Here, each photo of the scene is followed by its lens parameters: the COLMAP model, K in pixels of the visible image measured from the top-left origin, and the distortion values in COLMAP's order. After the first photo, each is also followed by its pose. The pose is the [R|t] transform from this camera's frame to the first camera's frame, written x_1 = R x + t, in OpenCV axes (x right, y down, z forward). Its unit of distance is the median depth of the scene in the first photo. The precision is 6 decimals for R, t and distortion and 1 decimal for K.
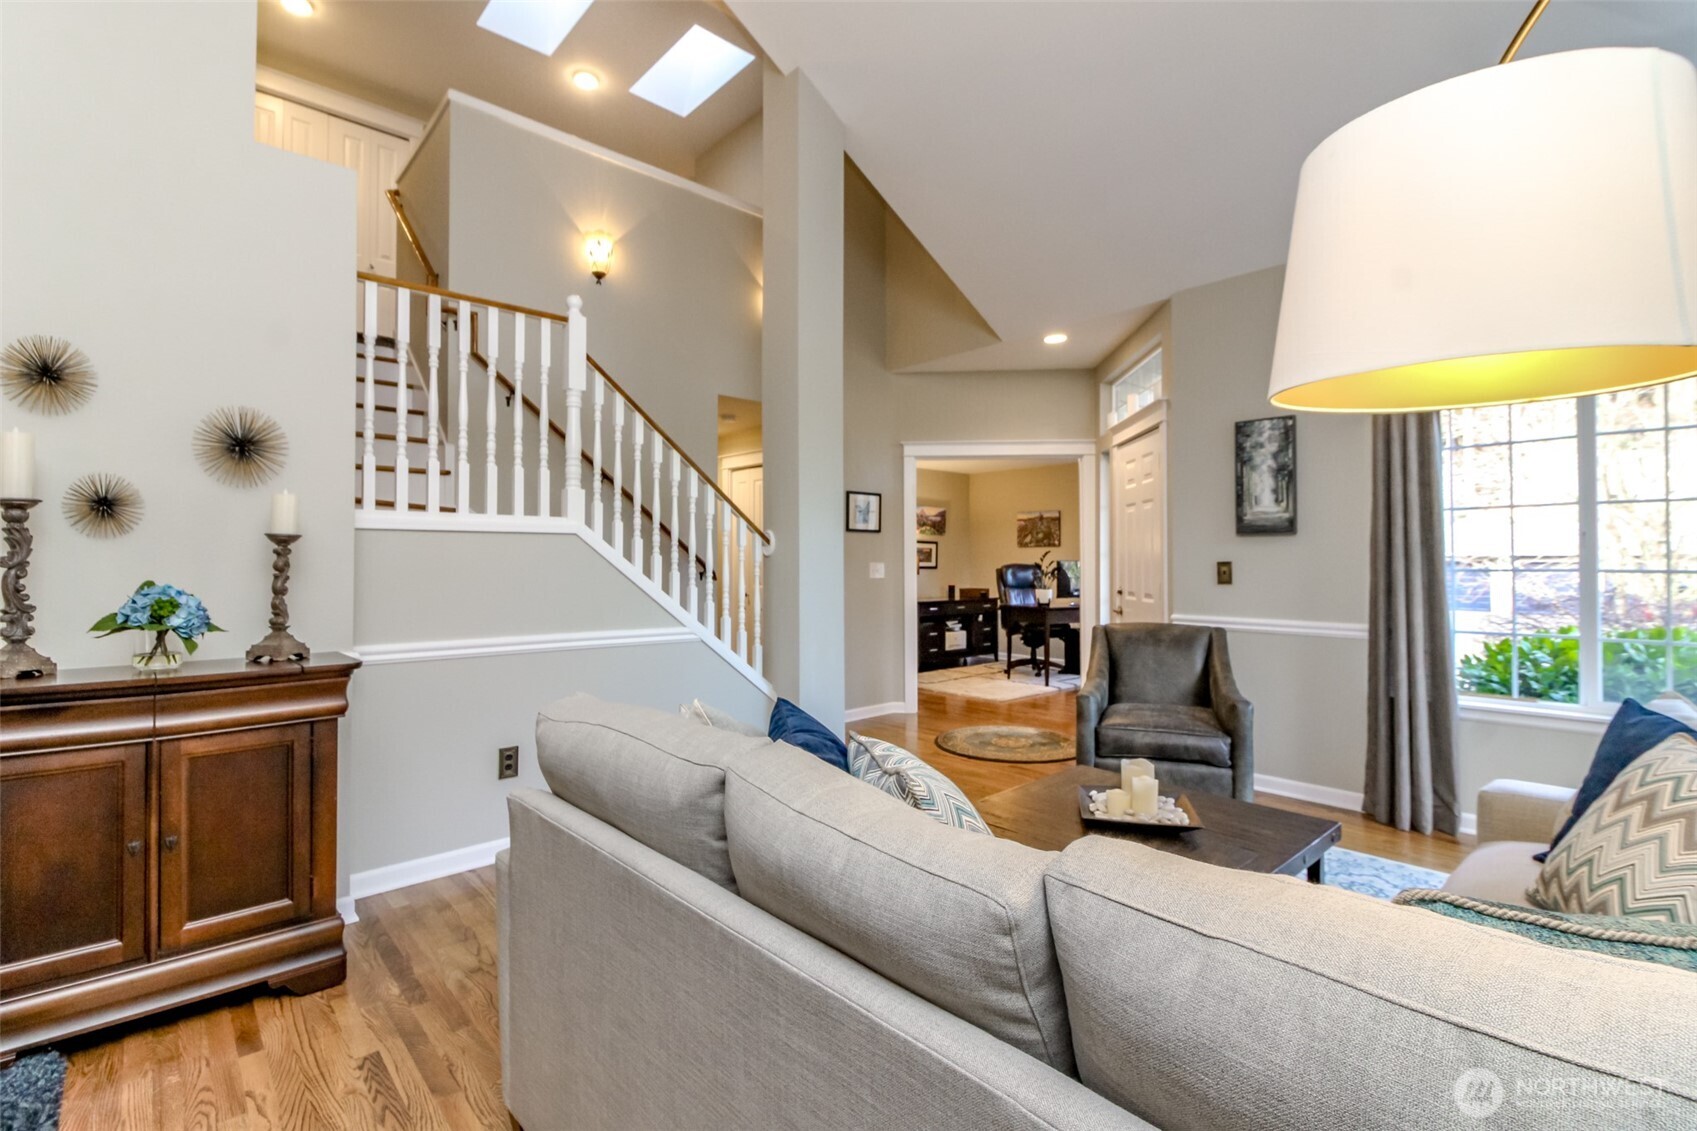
lens RADIAL K [[775.5, 0, 839.8], [0, 775.5, 556.4], [0, 0, 1]] dist [0.017344, -0.002540]
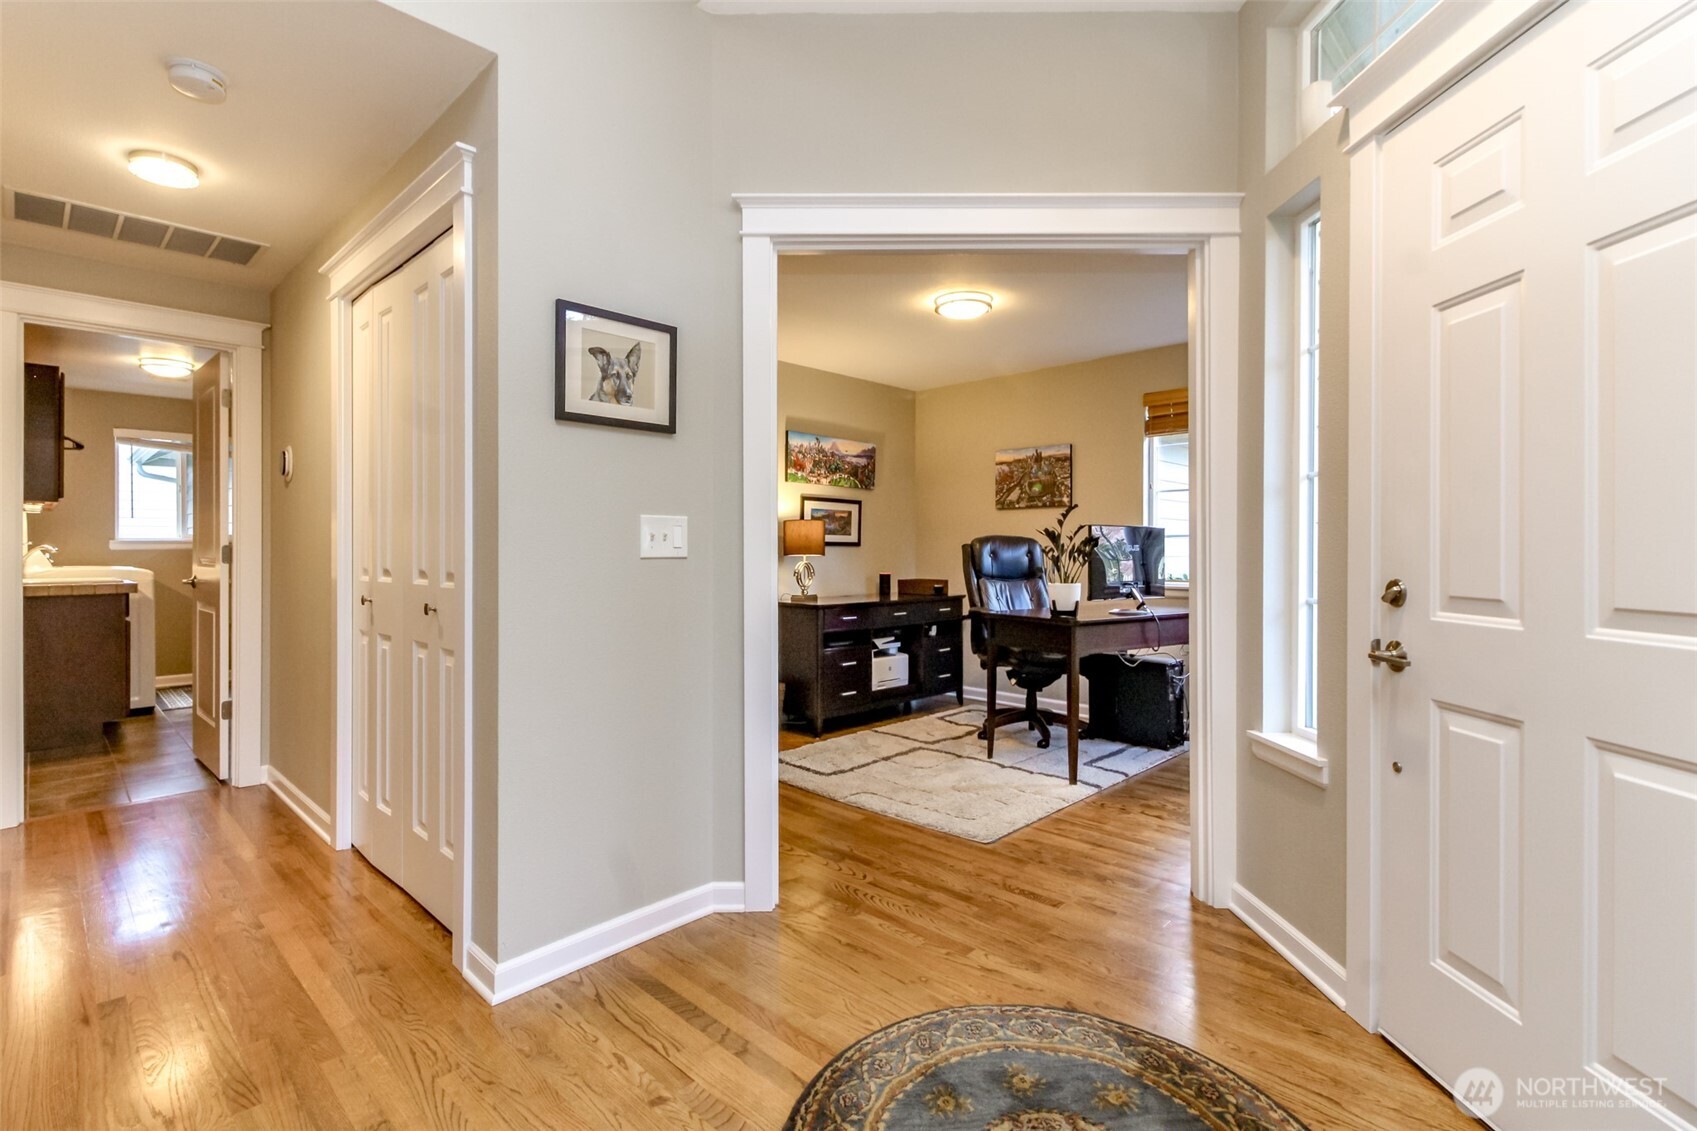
lens RADIAL K [[775.5, 0, 843.8], [0, 775.5, 560.3], [0, 0, 1]] dist [0.017344, -0.002540]
pose [[0.997444, -0.000671, 0.071446, 0.083210], [-0.000704, 0.999815, 0.019218, 0.017931], [-0.071445, -0.019220, 0.997259, 0.486822]]
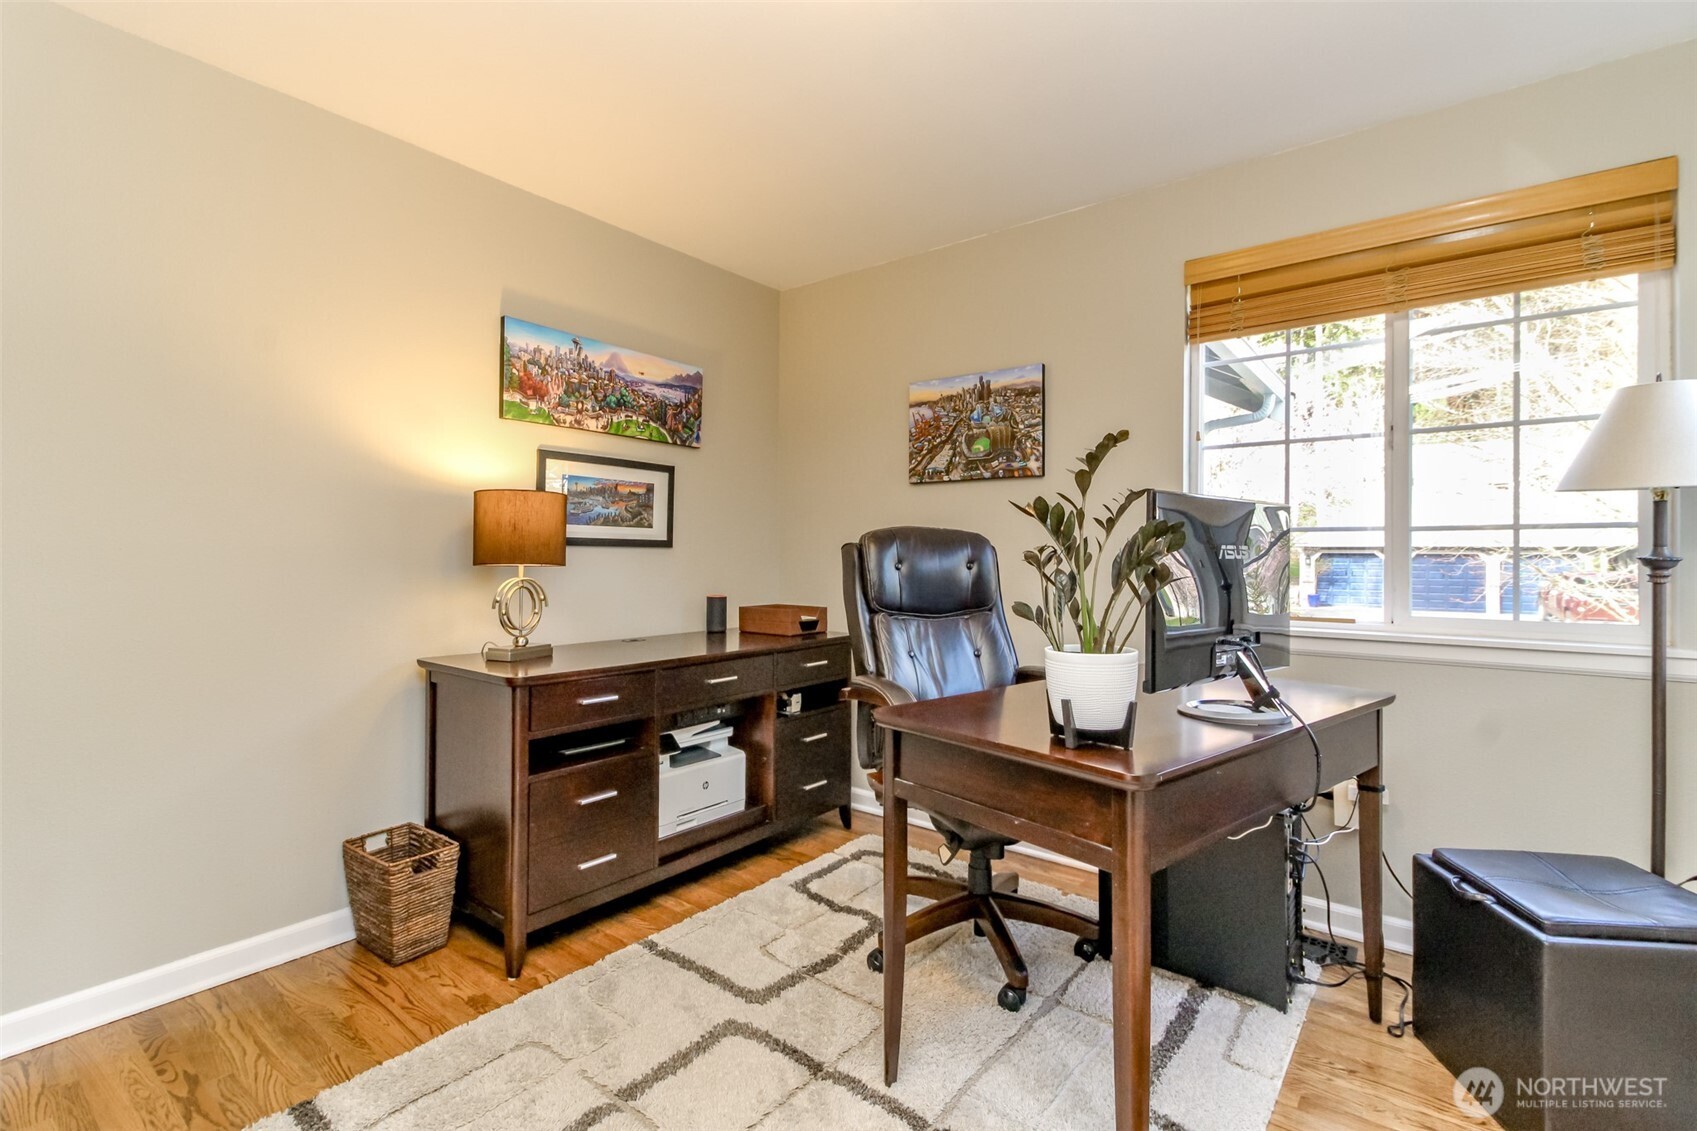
lens RADIAL K [[775.5, 0, 844.8], [0, 775.5, 552.8], [0, 0, 1]] dist [0.017344, -0.002540]
pose [[0.984426, 0.006527, 0.175677, 0.164742], [-0.007192, 0.999969, 0.003151, 0.019481], [-0.175651, -0.004365, 0.984443, 0.779521]]
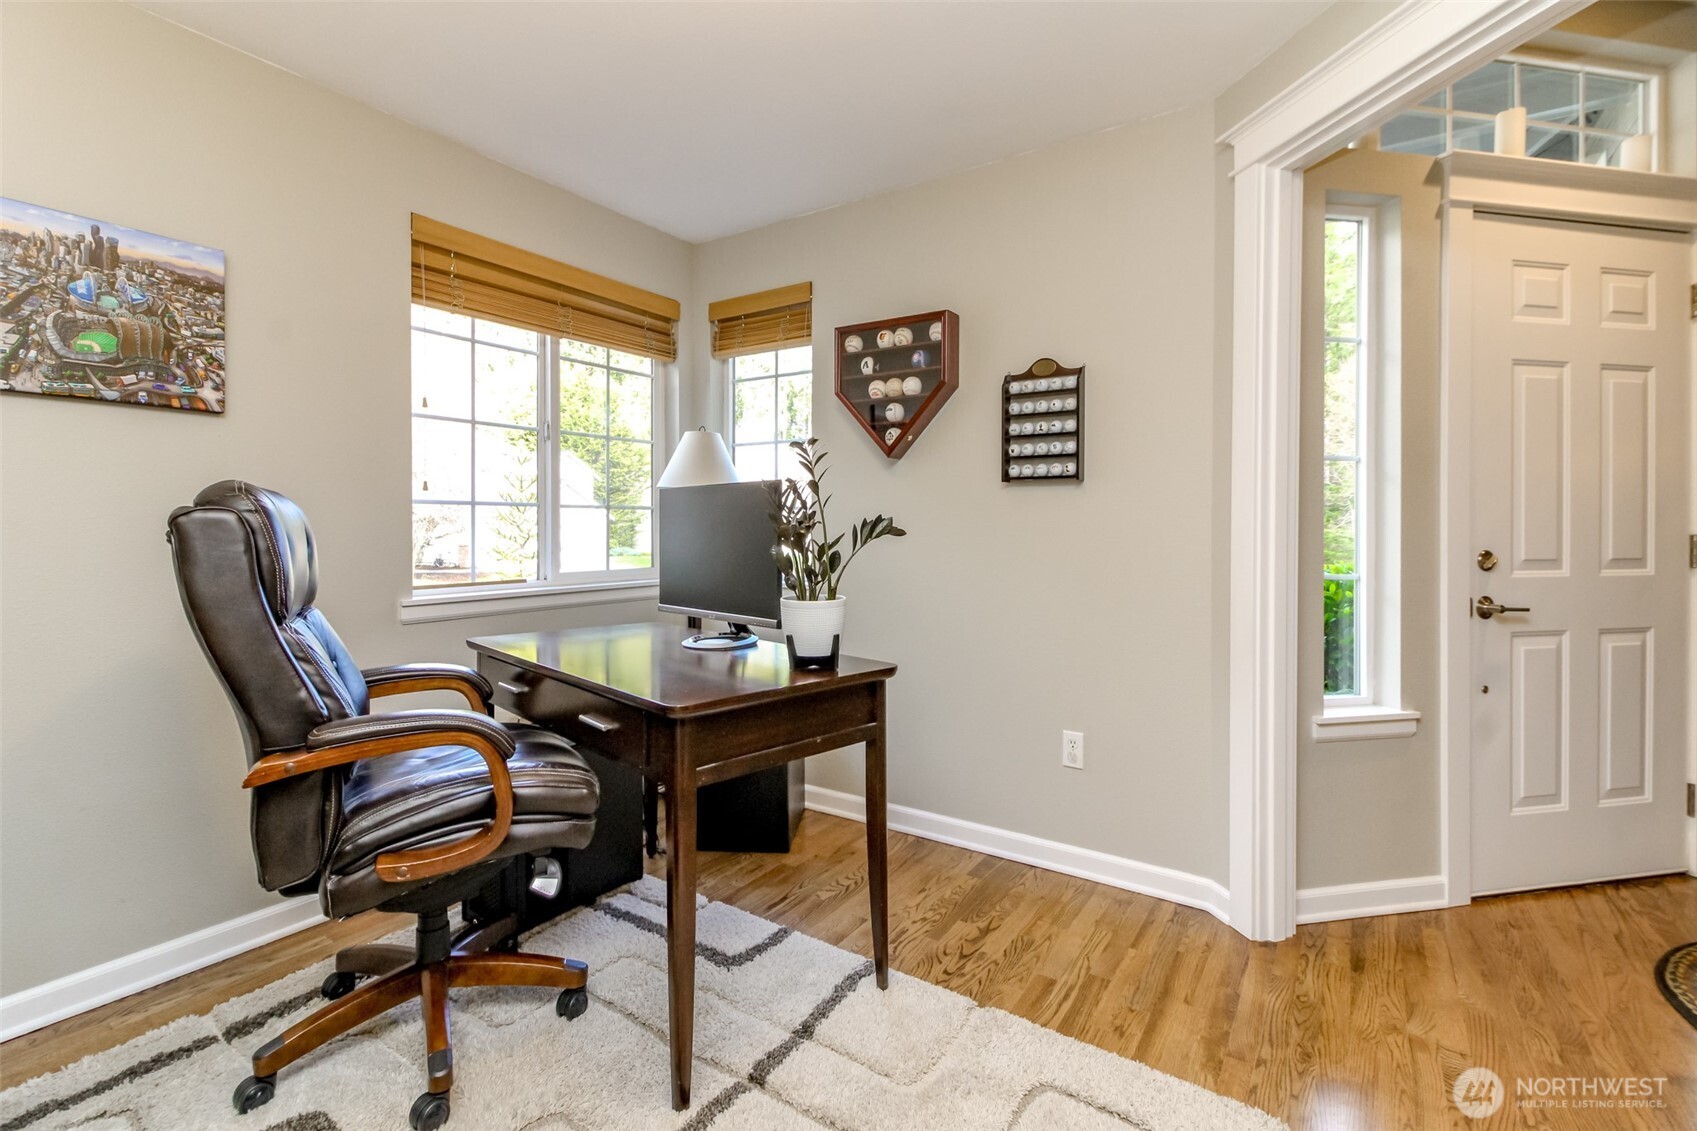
lens RADIAL K [[775.5, 0, 845.7], [0, 775.5, 530.2], [0, 0, 1]] dist [0.017344, -0.002540]
pose [[-0.242059, -0.001736, 0.970260, 0.027209], [-0.004817, 0.999988, 0.000587, 0.020846], [-0.970250, -0.004531, -0.242065, 0.979085]]
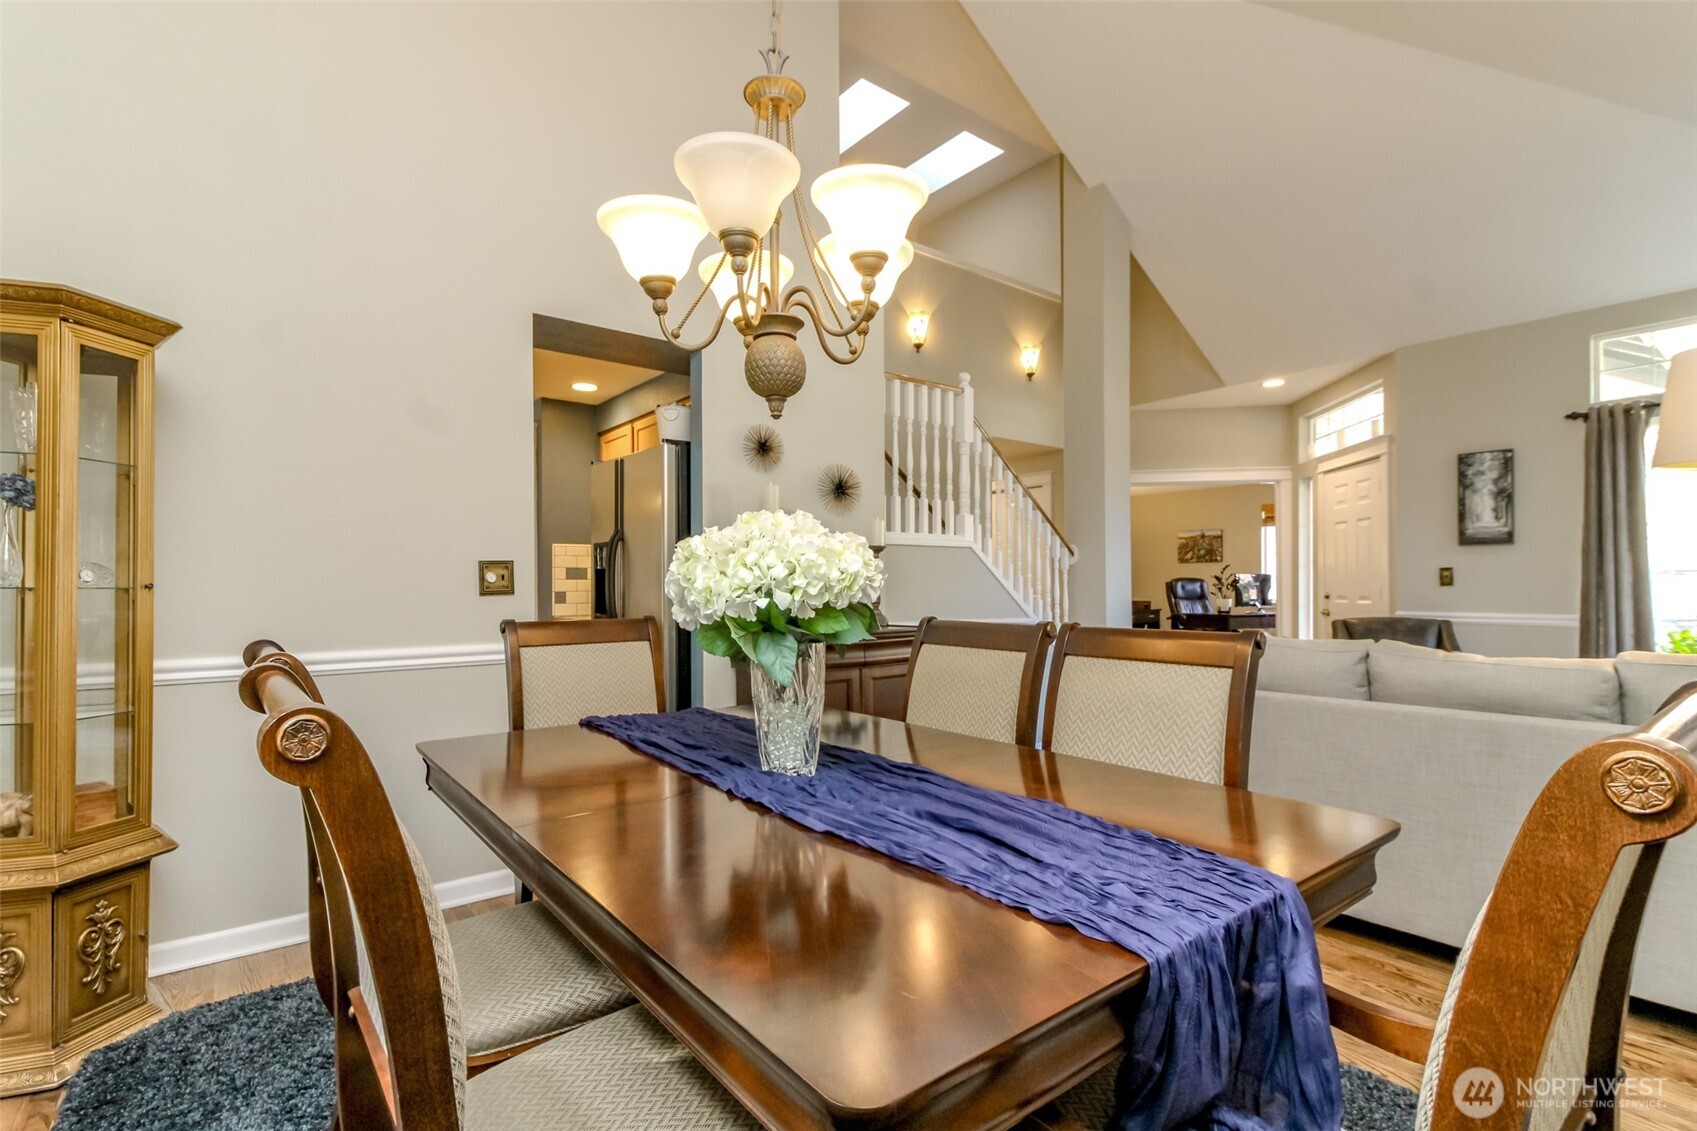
lens RADIAL K [[775.5, 0, 837.1], [0, 775.5, 592.7], [0, 0, 1]] dist [0.017344, -0.002540]
pose [[0.997457, -0.002824, -0.071210, -0.206211], [0.003966, 0.999866, 0.015889, 0.012382], [0.071156, -0.016131, 0.997335, -0.165846]]
